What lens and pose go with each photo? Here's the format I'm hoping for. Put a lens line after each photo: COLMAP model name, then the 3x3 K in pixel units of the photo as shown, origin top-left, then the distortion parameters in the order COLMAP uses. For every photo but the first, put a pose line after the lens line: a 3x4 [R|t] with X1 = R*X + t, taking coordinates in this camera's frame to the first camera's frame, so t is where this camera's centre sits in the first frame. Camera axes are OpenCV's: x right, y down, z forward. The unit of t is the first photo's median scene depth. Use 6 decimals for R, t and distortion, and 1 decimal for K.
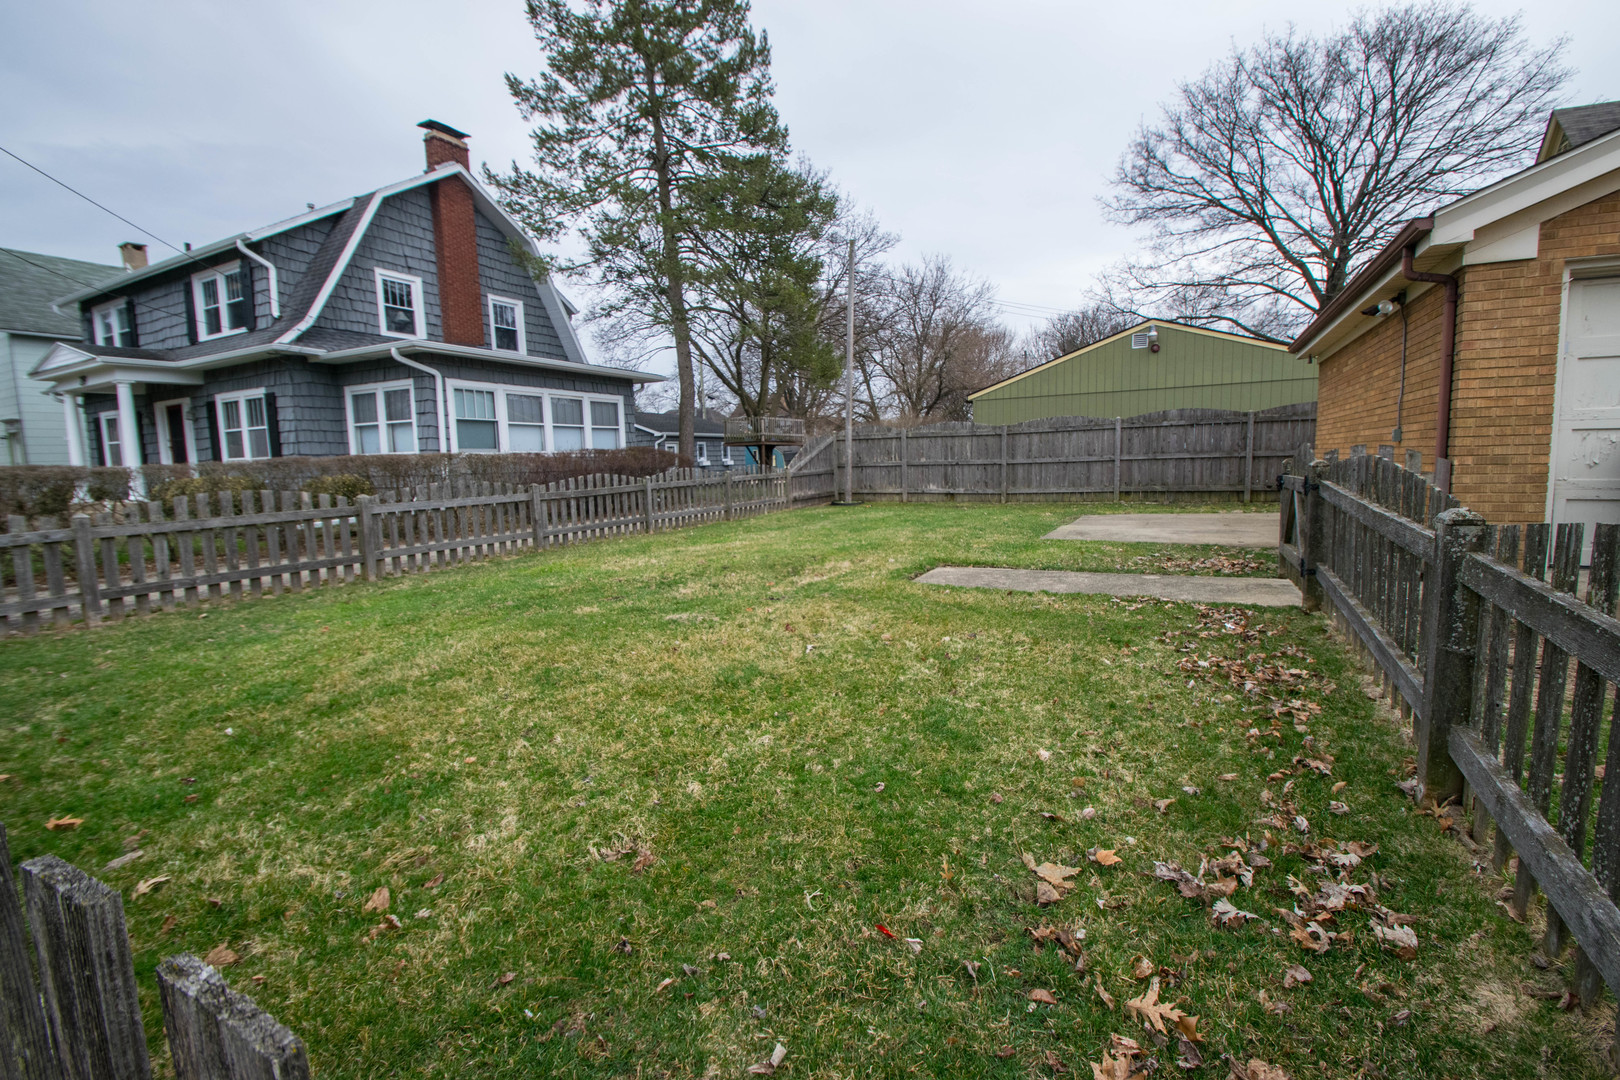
lens RADIAL K [[697.2, 0, 816.2], [0, 697.2, 538.9], [0, 0, 1]] dist [0.007145, -0.008987]
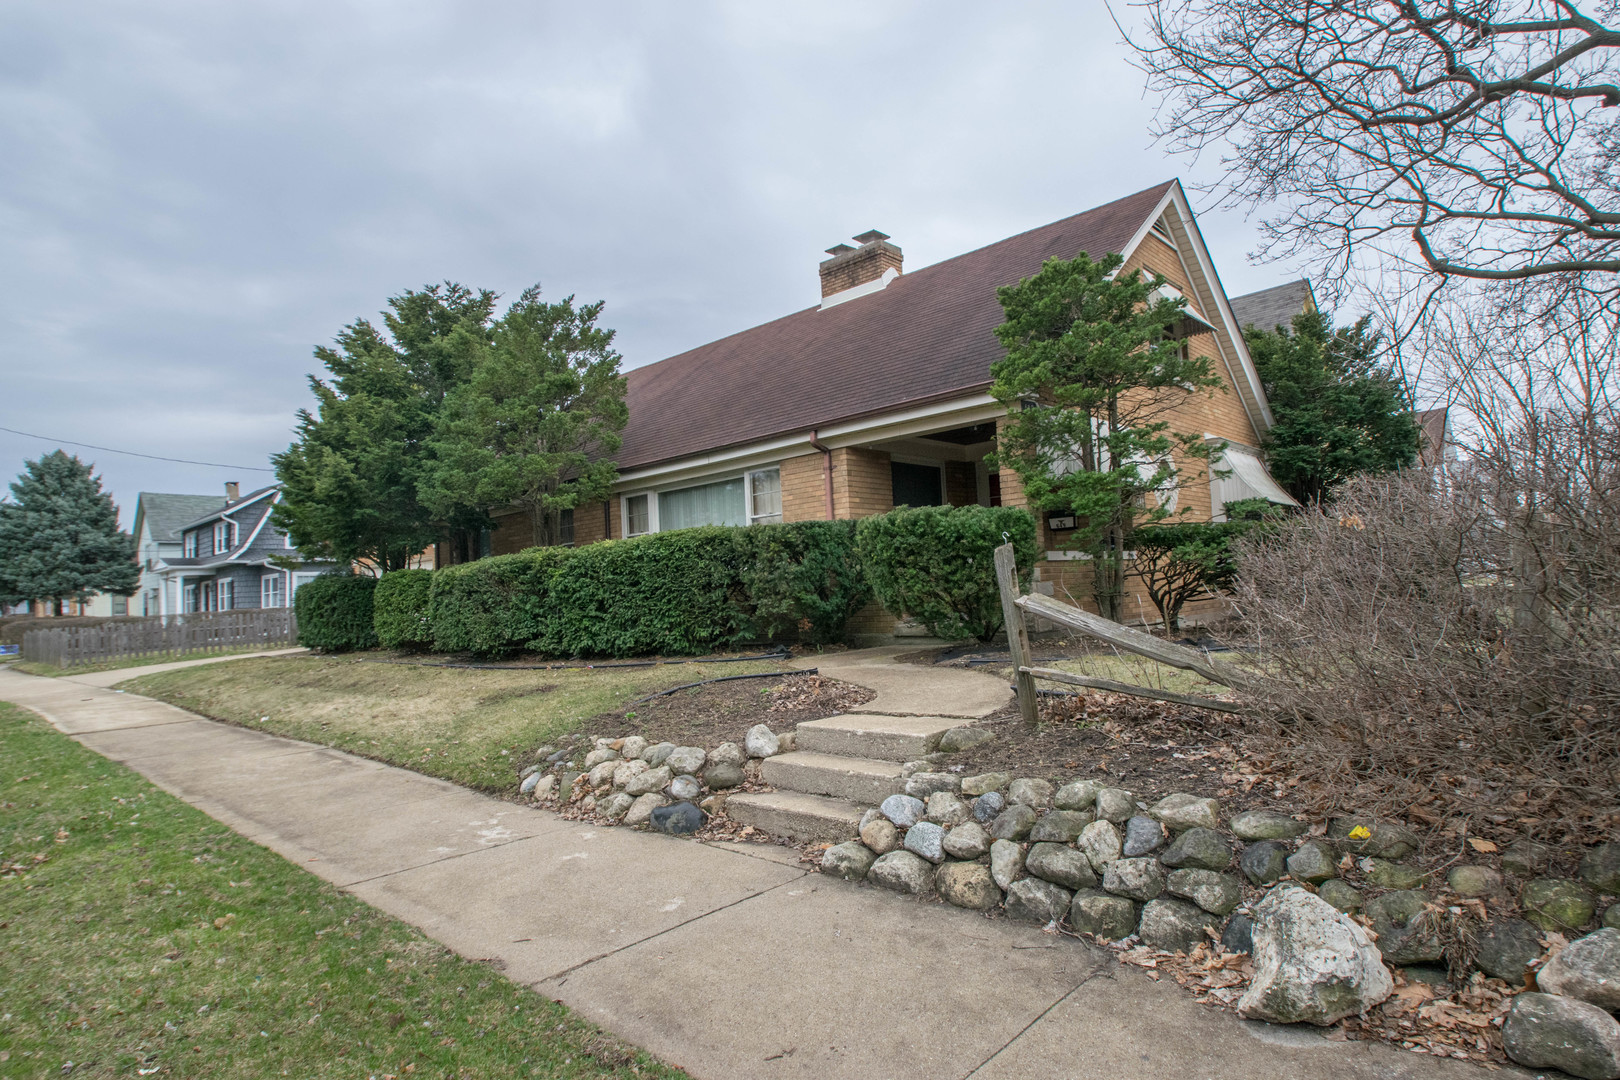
lens RADIAL K [[860.7, 0, 818.6], [0, 860.7, 541.4], [0, 0, 1]] dist [-0.011329, 0.002465]
pose [[0.965877, -0.034679, -0.256668, 1.612210], [-0.007171, 0.987035, -0.160346, 0.082657], [0.258901, 0.156715, 0.953106, -1.045504]]
